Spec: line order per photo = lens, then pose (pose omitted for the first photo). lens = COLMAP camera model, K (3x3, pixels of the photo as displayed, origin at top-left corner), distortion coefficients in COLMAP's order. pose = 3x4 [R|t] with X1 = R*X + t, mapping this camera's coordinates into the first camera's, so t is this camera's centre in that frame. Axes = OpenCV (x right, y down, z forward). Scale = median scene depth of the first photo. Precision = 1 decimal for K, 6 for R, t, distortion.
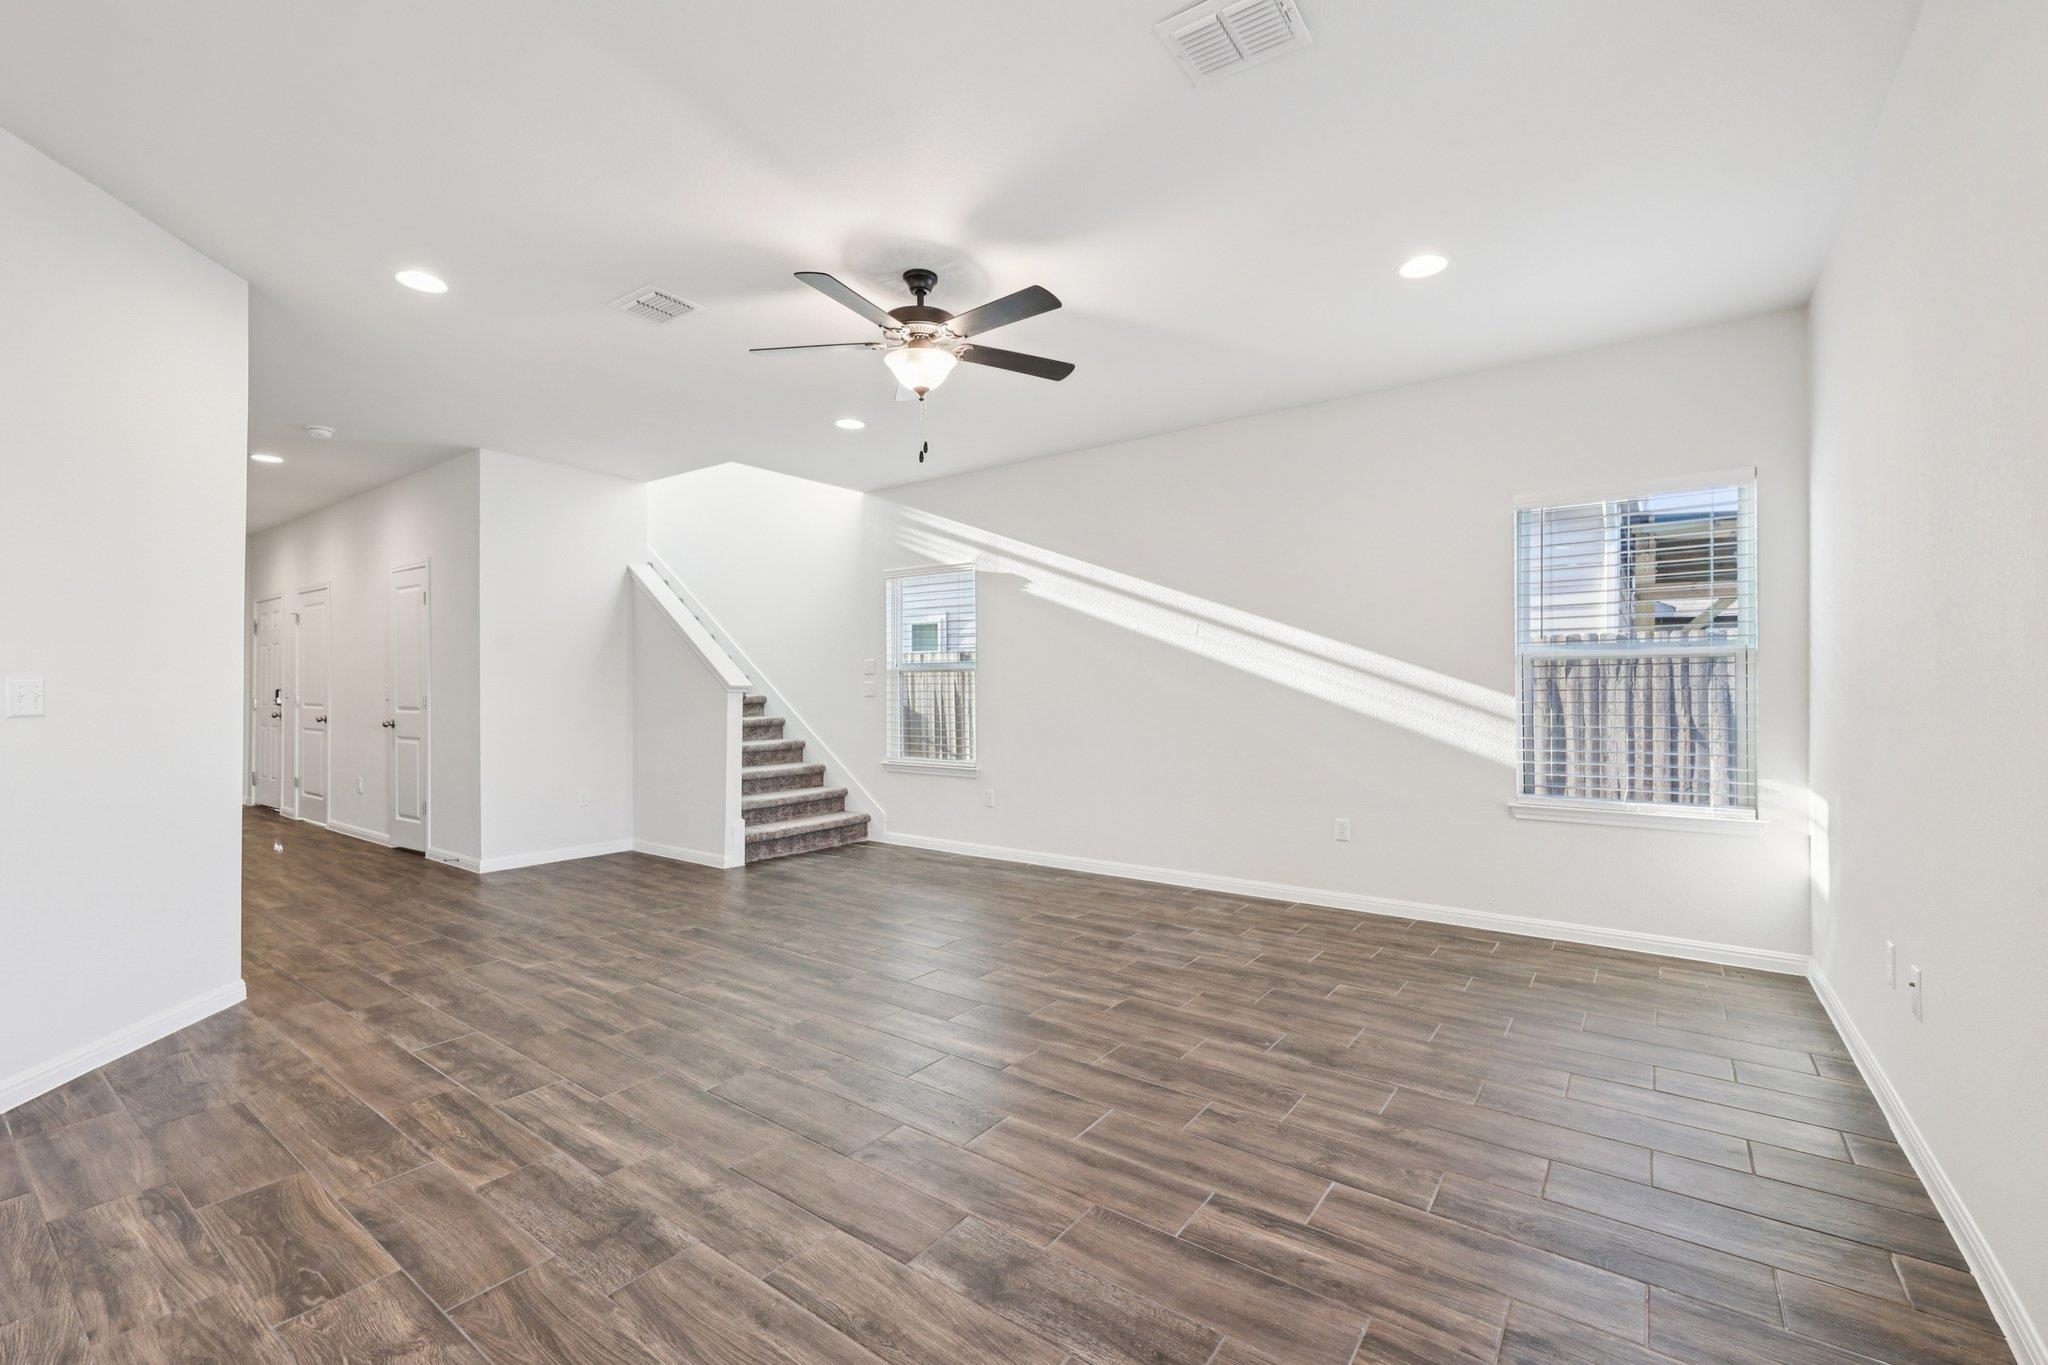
lens RADIAL K [[865.5, 0, 1029.7], [0, 865.5, 687.9], [0, 0, 1]] dist [-0.000381, -0.000342]
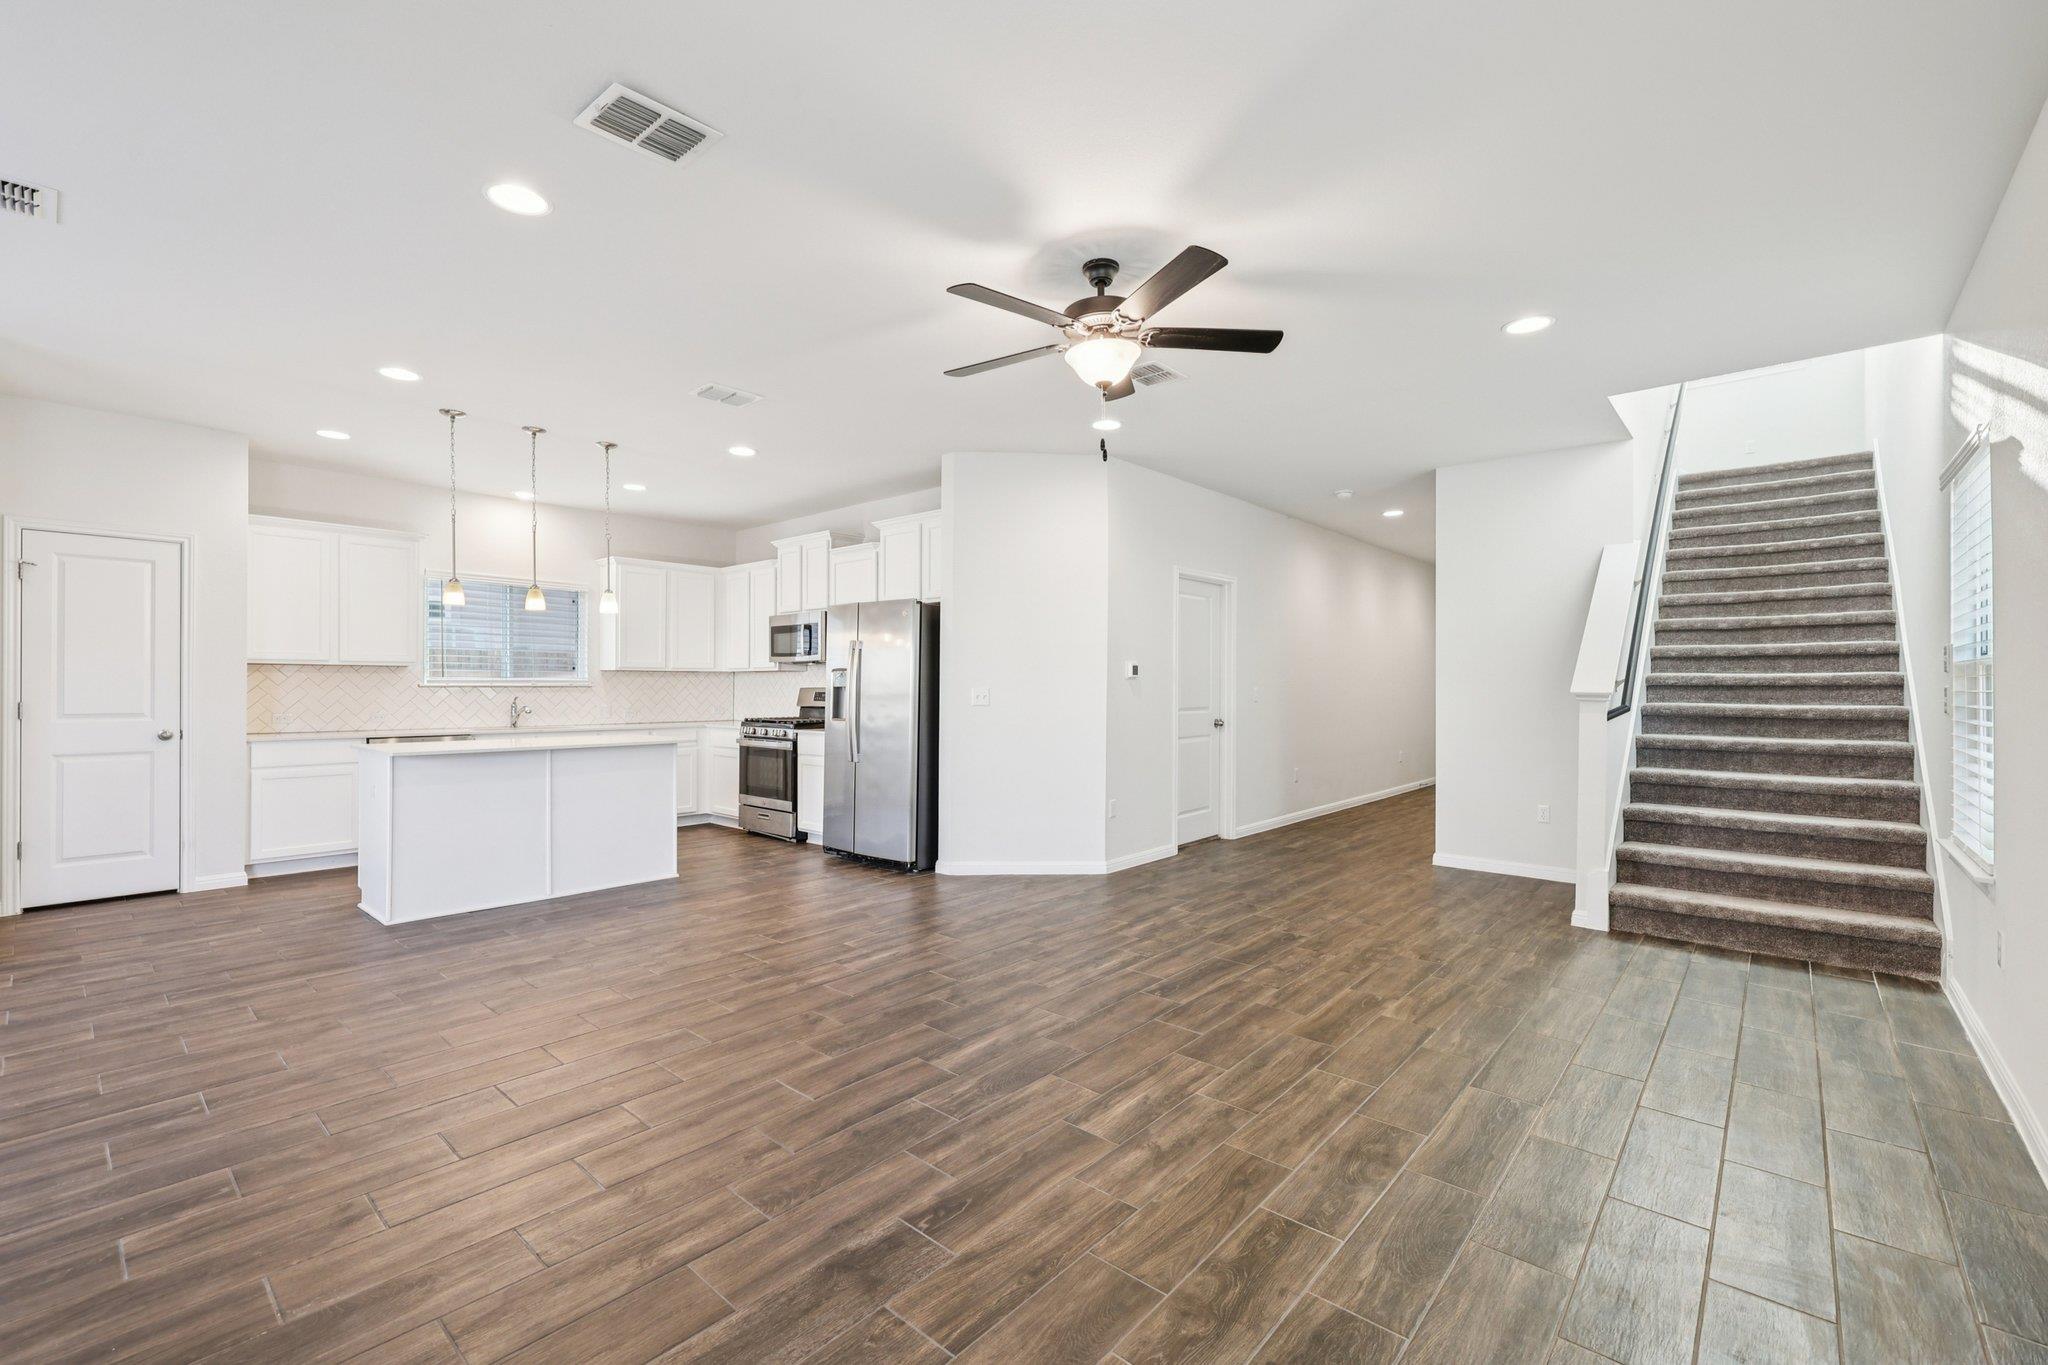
lens RADIAL K [[873.7, 0, 1024.0], [0, 873.7, 682.5], [0, 0, 1]] dist [-0.000417, 0.000457]
pose [[-0.092106, 0.000078, -0.995749, 0.922642], [-0.001269, 0.999999, 0.000196, -0.022501], [0.995748, 0.001281, -0.092106, 1.095639]]
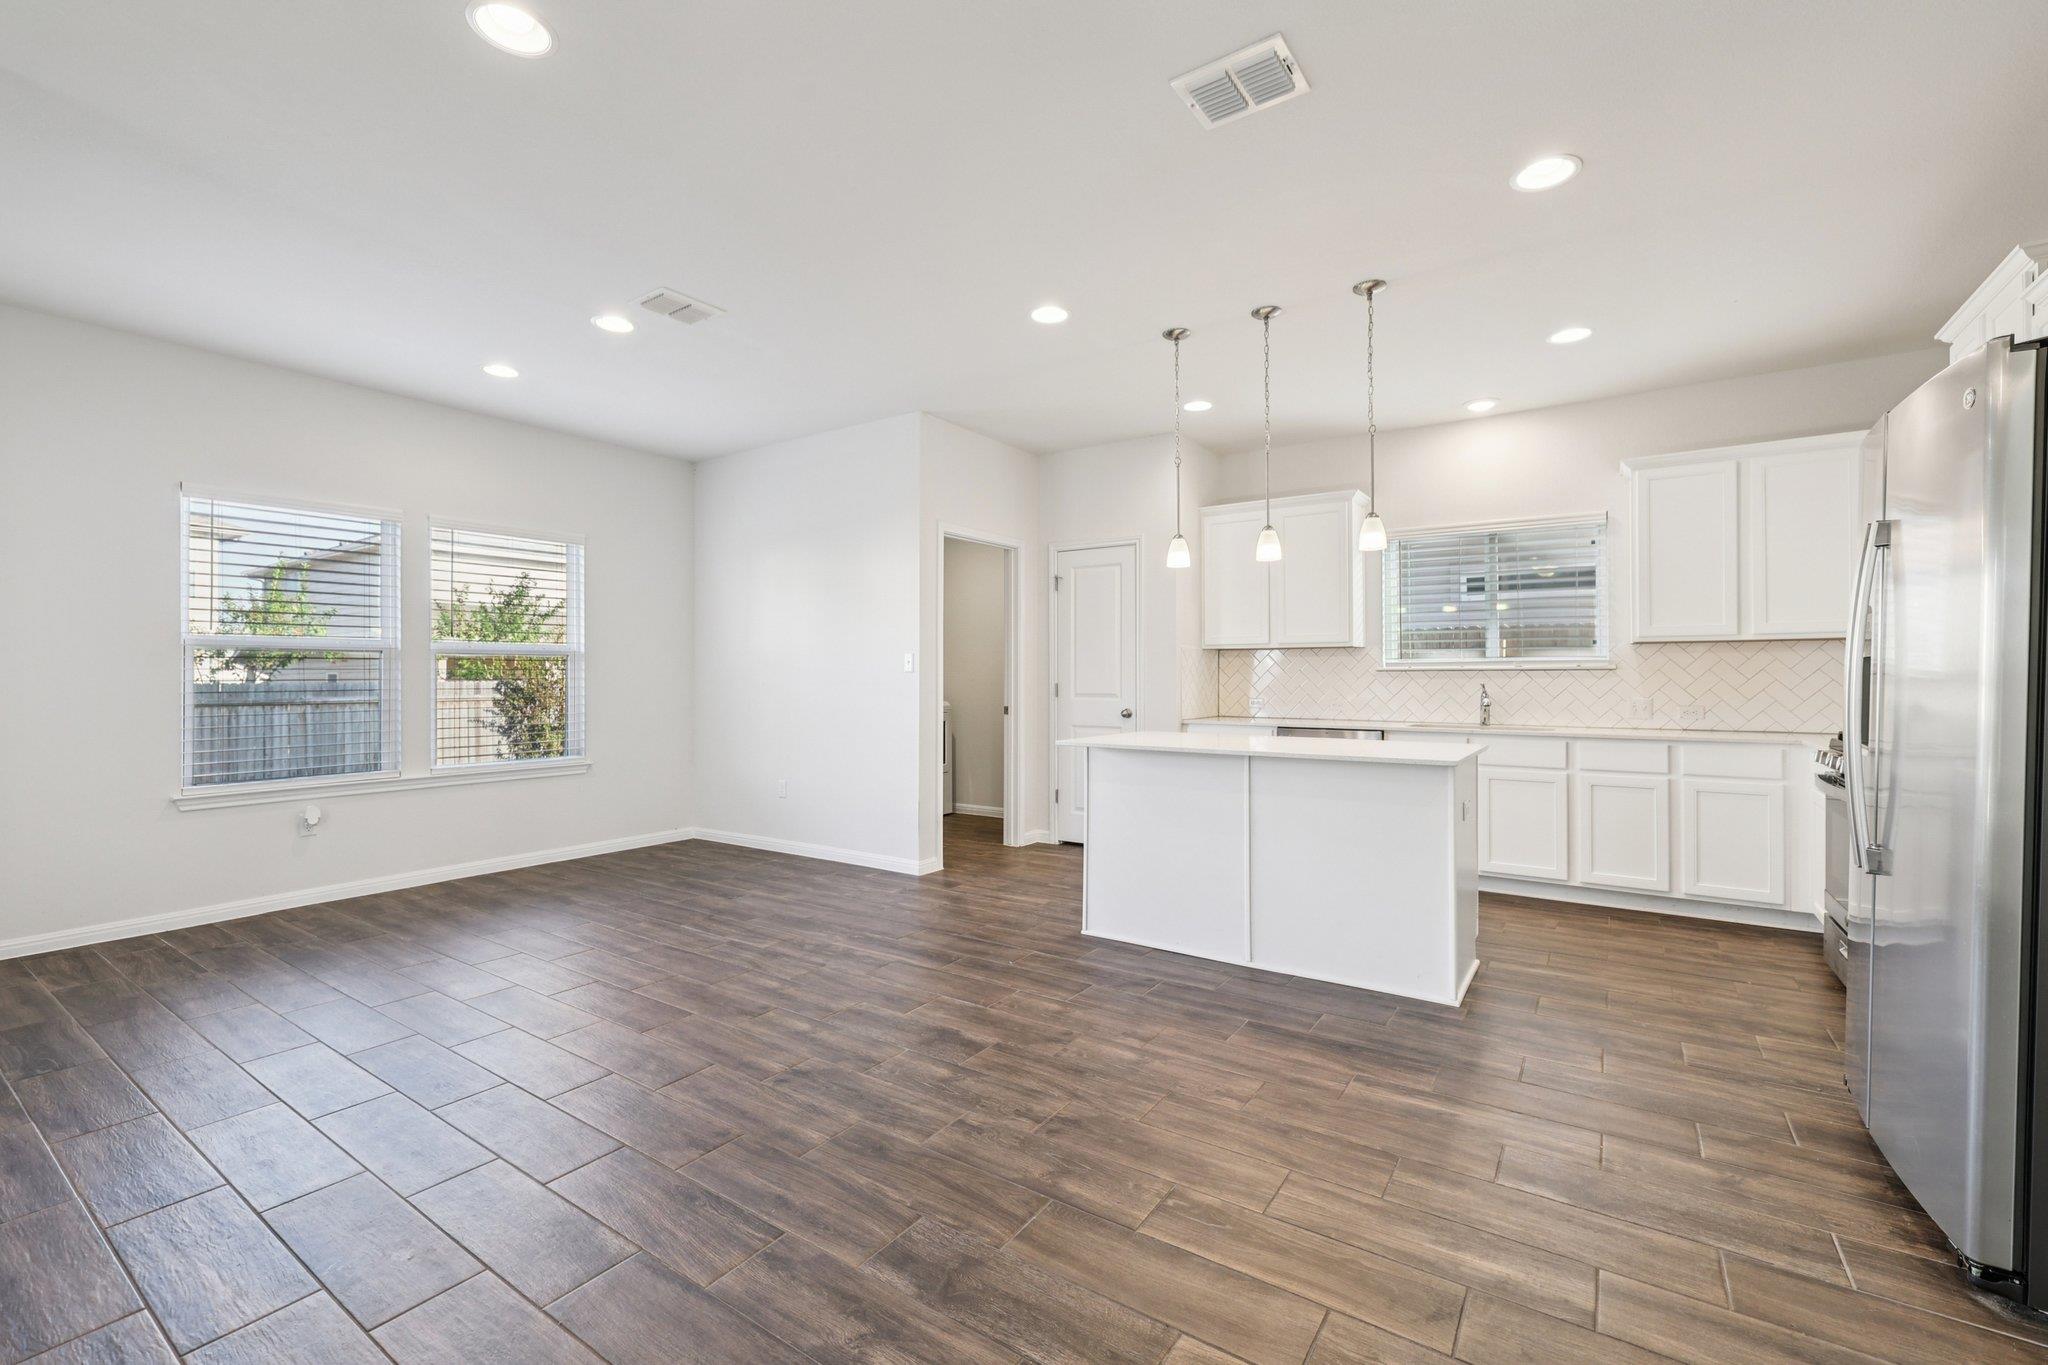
lens RADIAL K [[861.5, 0, 1029.0], [0, 861.5, 681.0], [0, 0, 1]] dist [0.000396, 0.000247]
pose [[-0.999426, 0.004854, -0.033516, -0.331675], [0.004756, 0.999984, 0.002981, 0.003048], [0.033530, 0.002819, -0.999434, 1.188495]]
